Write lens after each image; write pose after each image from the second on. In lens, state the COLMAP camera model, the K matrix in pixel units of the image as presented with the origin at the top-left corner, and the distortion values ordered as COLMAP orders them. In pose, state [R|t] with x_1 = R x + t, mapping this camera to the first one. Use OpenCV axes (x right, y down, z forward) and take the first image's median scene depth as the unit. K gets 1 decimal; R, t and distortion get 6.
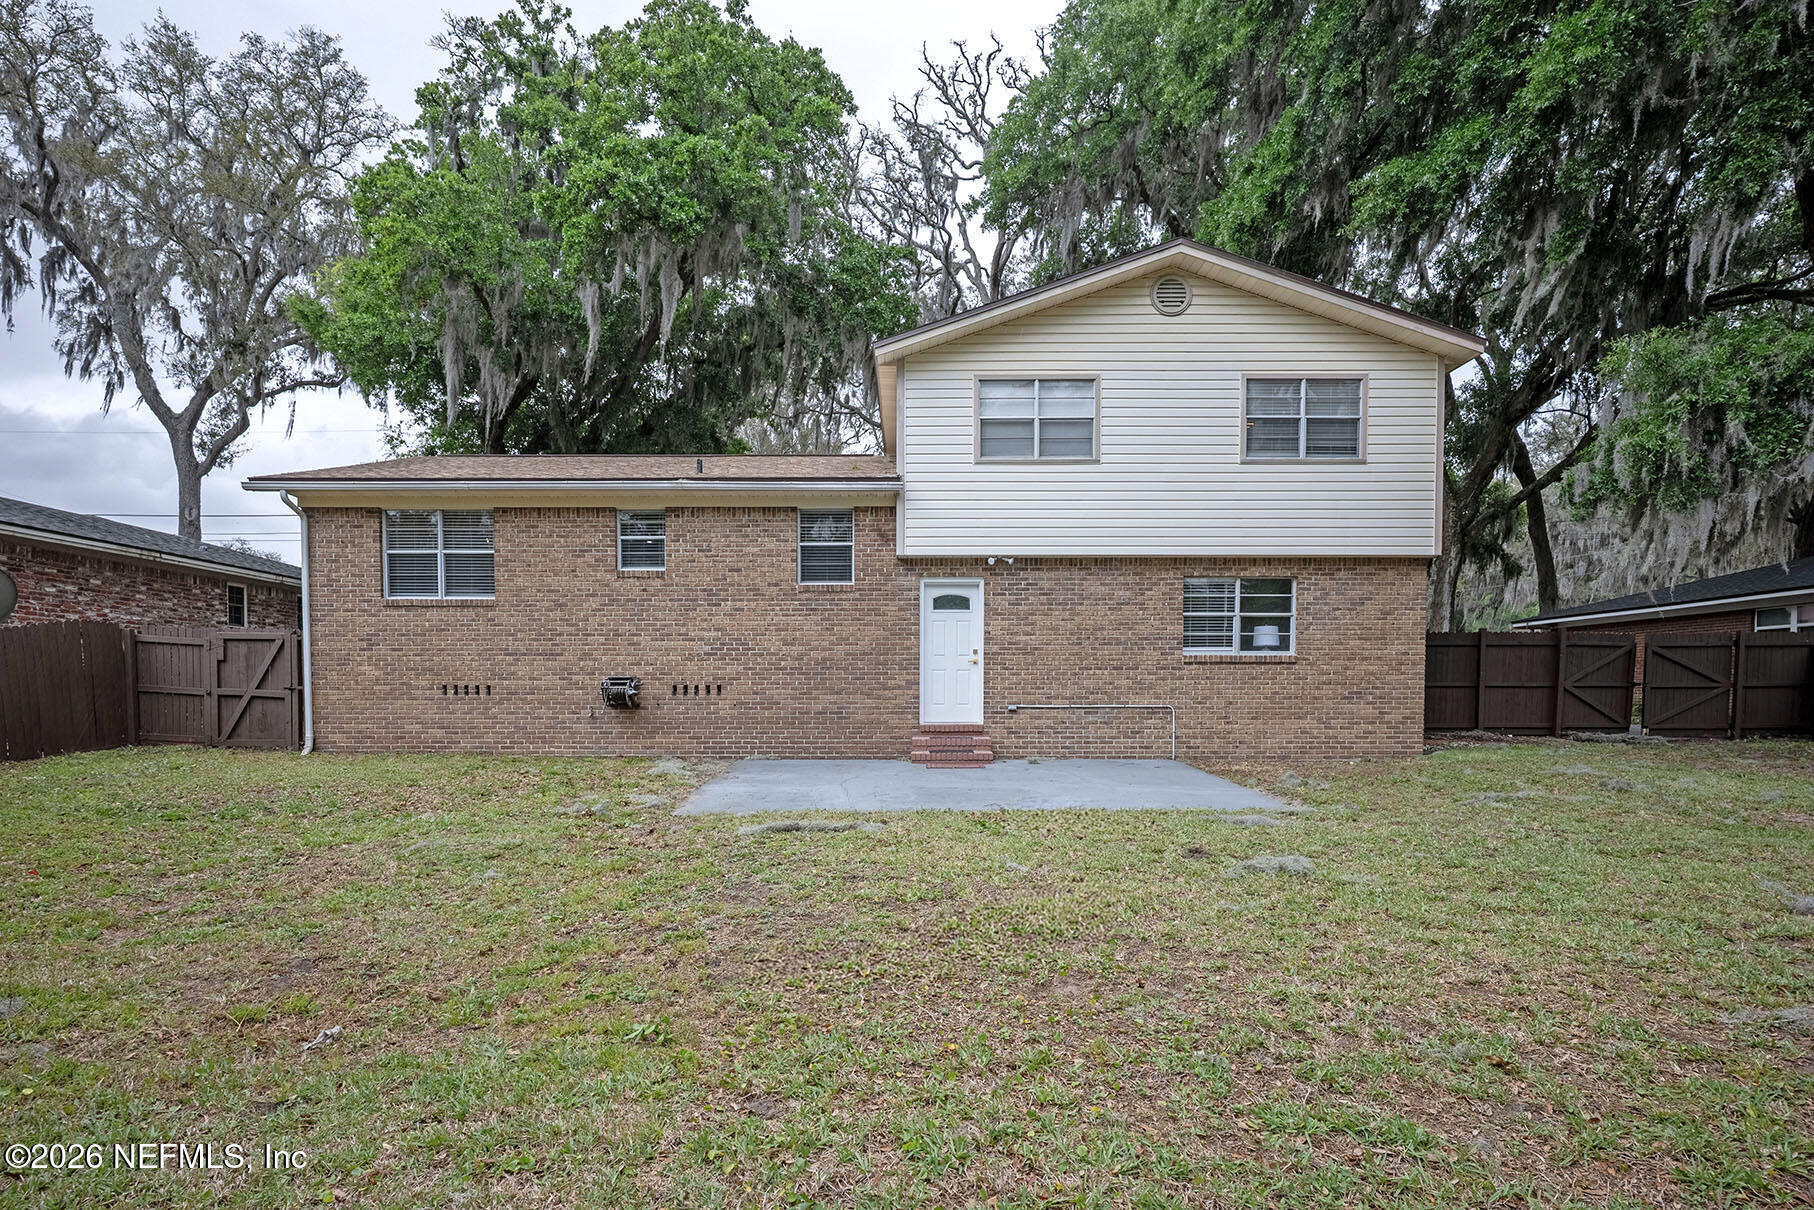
lens RADIAL K [[910.0, 0, 907.1], [0, 910.0, 714.9], [0, 0, 1]] dist [-0.003302, -0.000018]
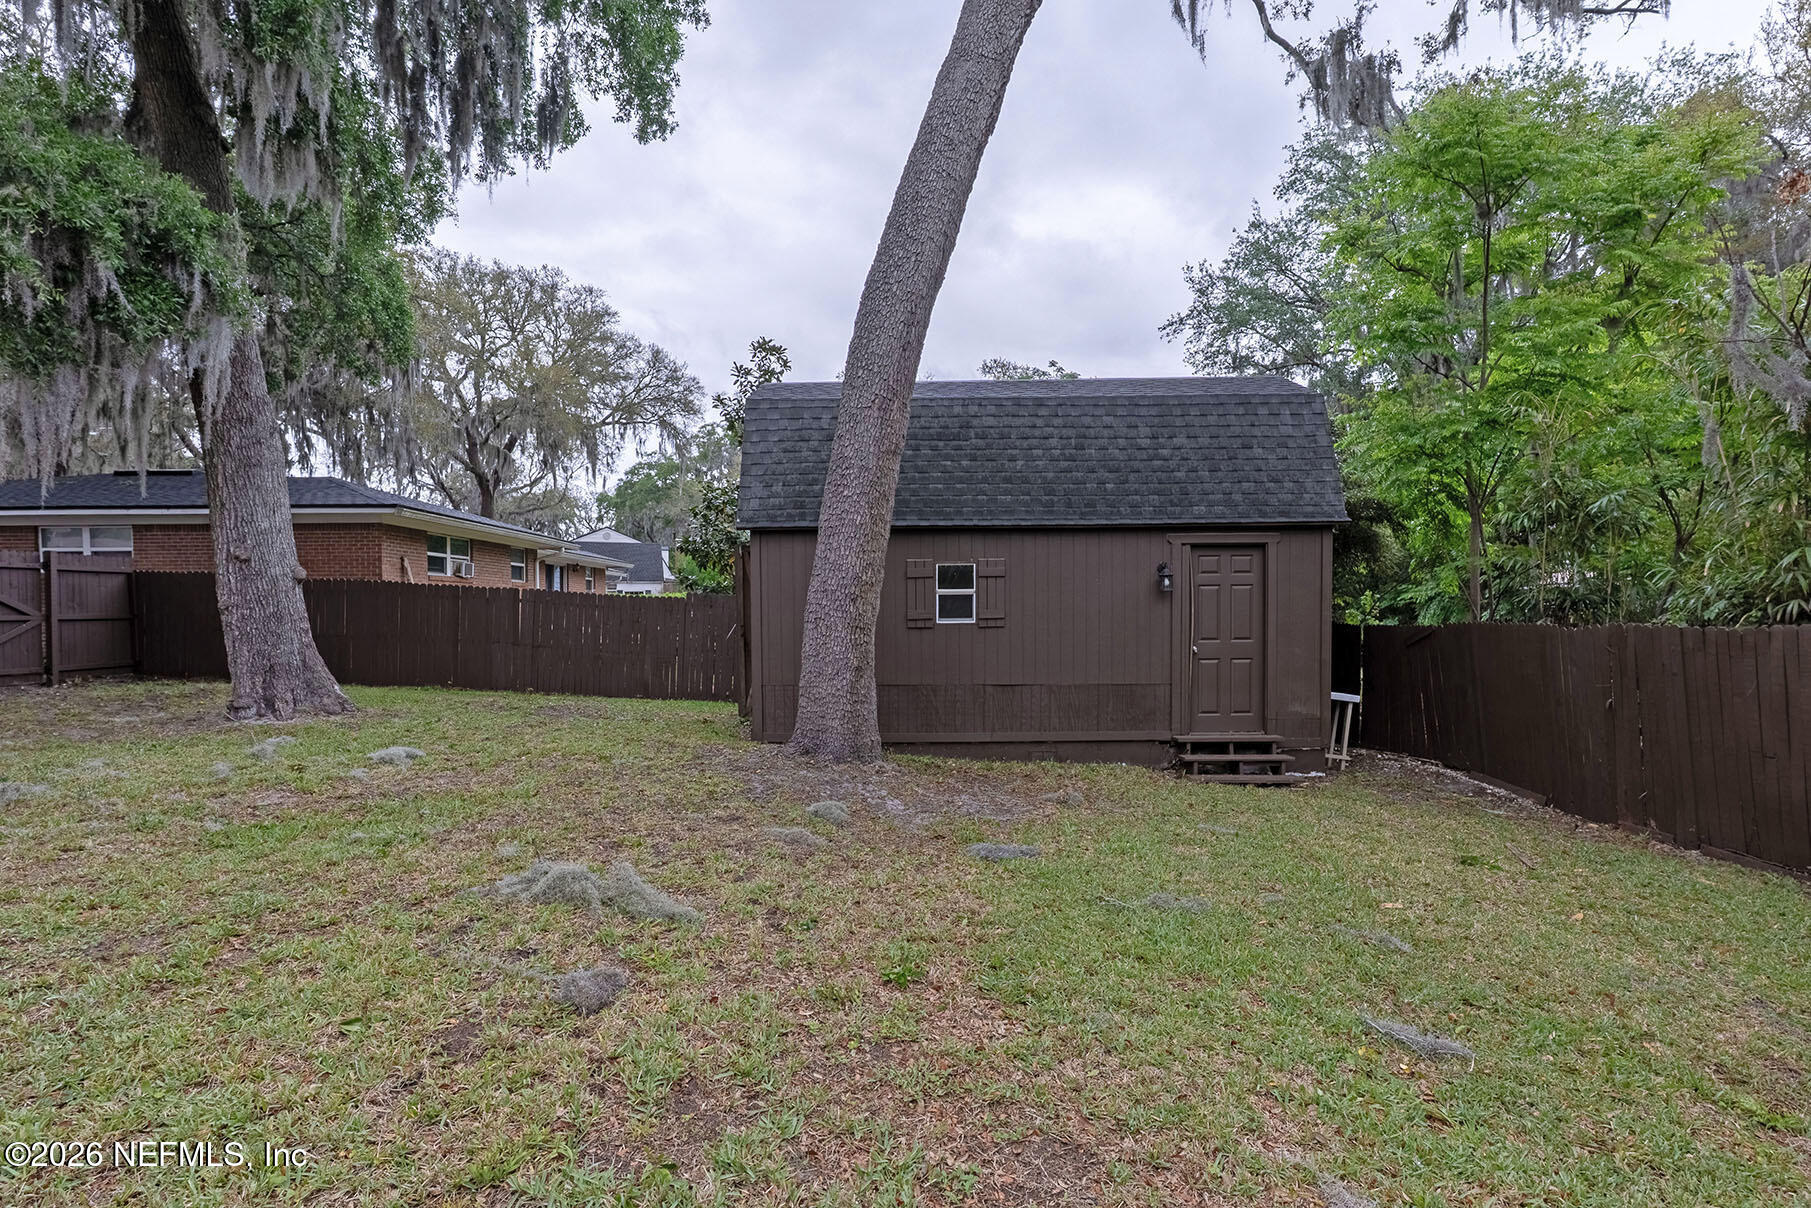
lens RADIAL K [[883.3, 0, 926.8], [0, 883.3, 648.2], [0, 0, 1]] dist [0.002866, 0.000477]
pose [[-0.012314, -0.037493, 0.999221, 0.149996], [0.025928, 0.998949, 0.037802, -0.020152], [-0.999588, 0.026373, -0.011329, 0.295813]]
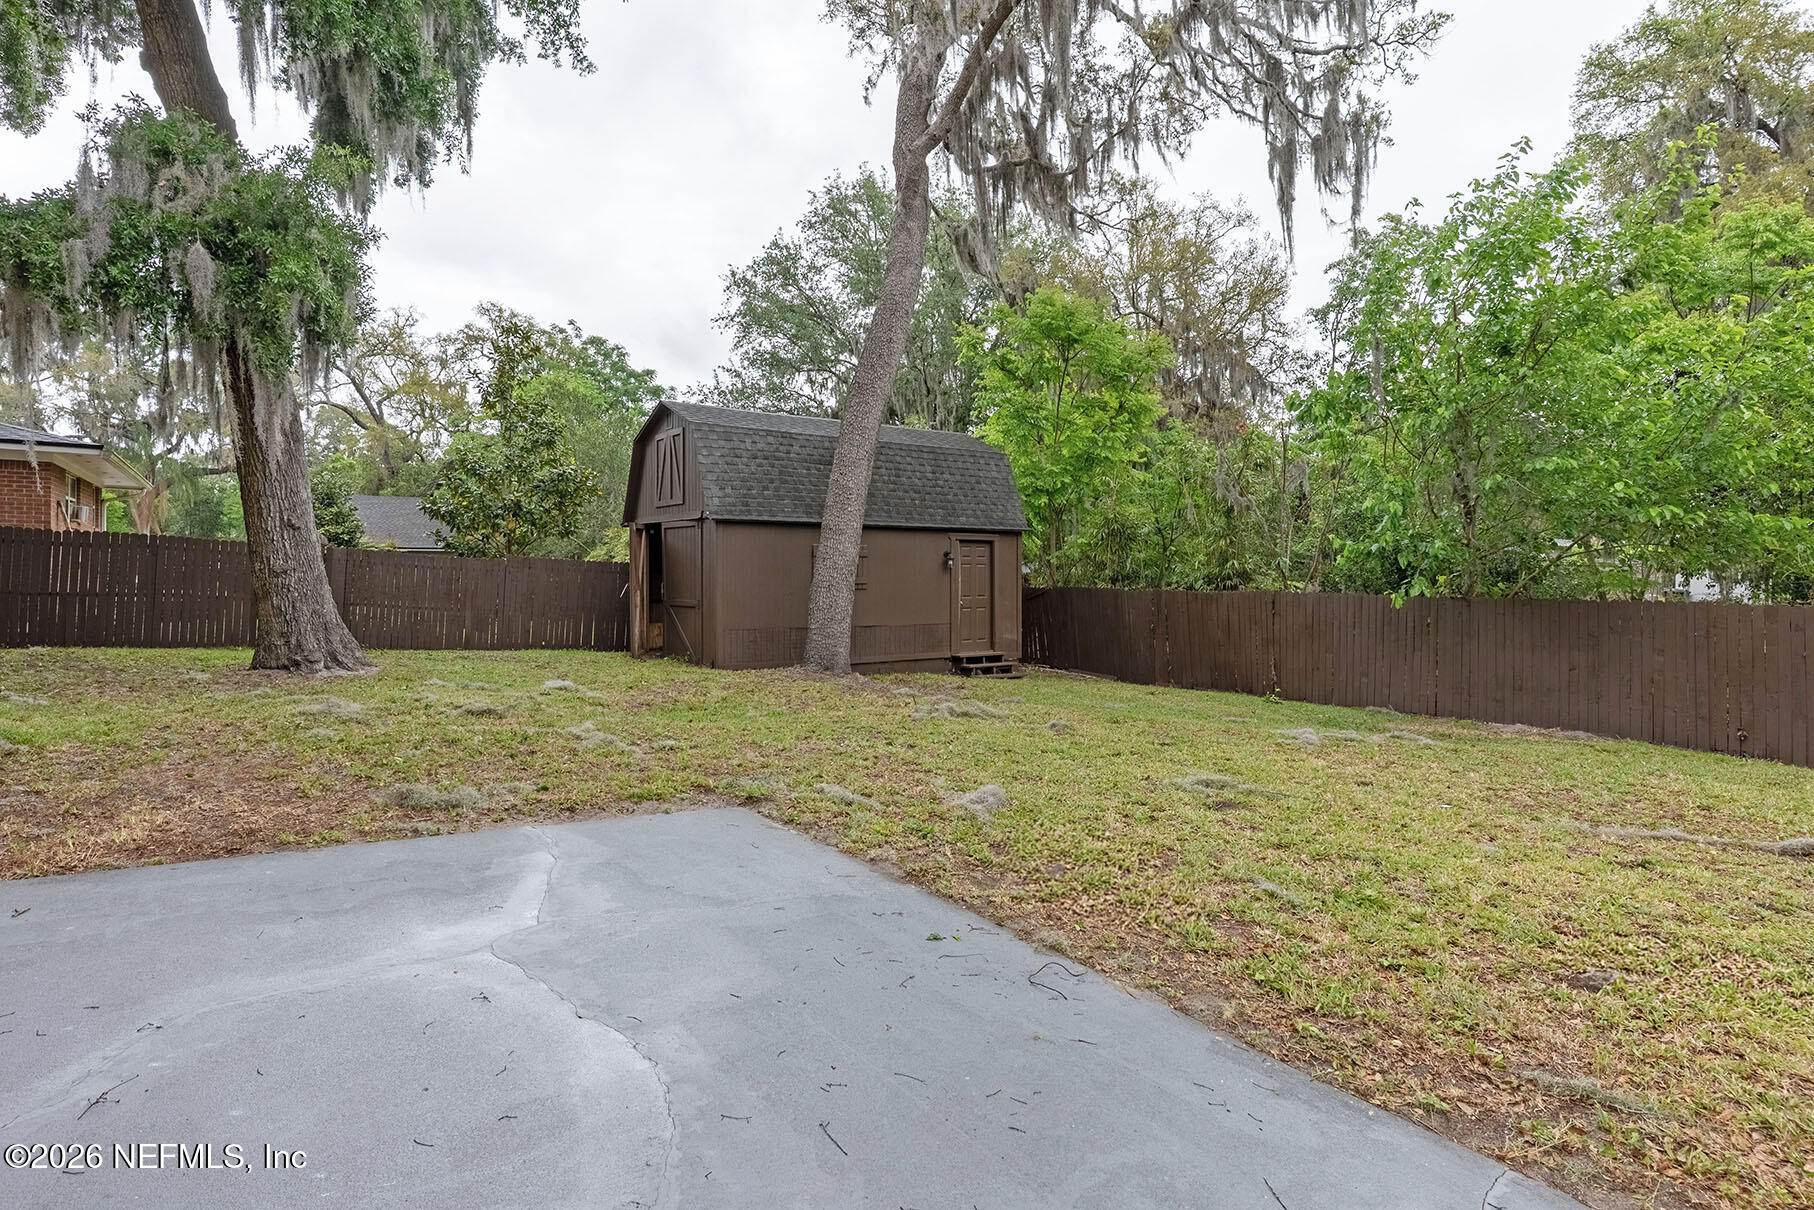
lens RADIAL K [[893.6, 0, 909.8], [0, 893.6, 578.1], [0, 0, 1]] dist [0.001187, 0.000177]
pose [[-0.583681, -0.013845, 0.811865, -0.081783], [0.006273, 0.999748, 0.021559, -0.046202], [-0.811959, 0.017677, -0.583447, 0.834899]]
